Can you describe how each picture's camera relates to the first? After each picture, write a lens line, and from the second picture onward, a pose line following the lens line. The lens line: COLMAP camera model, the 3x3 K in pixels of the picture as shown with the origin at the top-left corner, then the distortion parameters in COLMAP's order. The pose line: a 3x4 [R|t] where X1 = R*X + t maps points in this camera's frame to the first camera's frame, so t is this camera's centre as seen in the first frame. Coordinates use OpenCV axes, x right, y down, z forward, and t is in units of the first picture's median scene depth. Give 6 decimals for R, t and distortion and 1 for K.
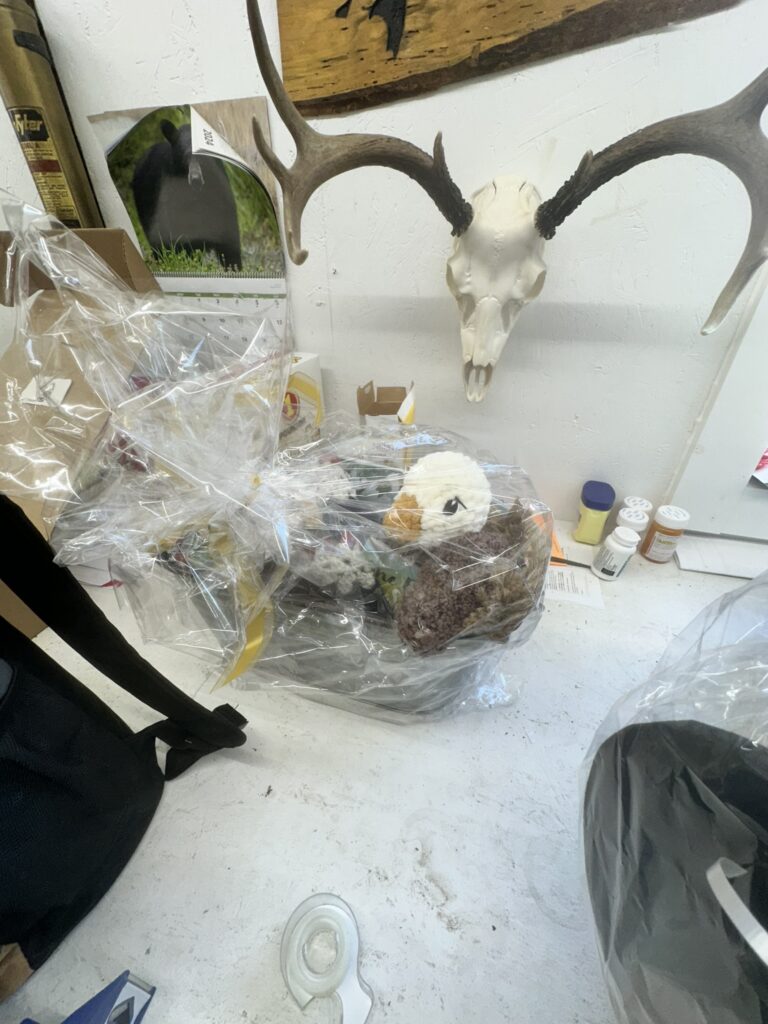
lens RADIAL K [[410.5, 0, 383.7], [0, 410.5, 515.1], [0, 0, 1]] dist [-0.000447, 0.000324]
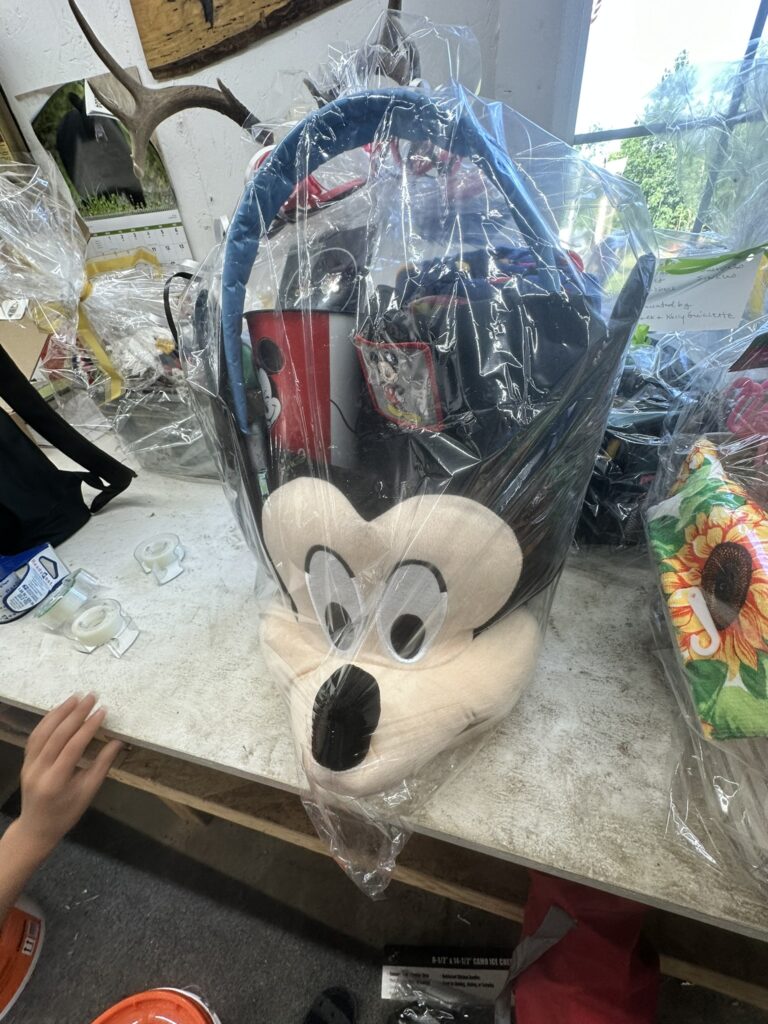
lens RADIAL K [[410.5, 0, 383.7], [0, 410.5, 515.1], [0, 0, 1]] dist [-0.000447, 0.000324]
pose [[0.996851, -0.066769, -0.042775, 0.465032], [0.068938, 0.996295, 0.051422, 0.431838], [0.039183, -0.054209, 0.997760, -0.391455]]
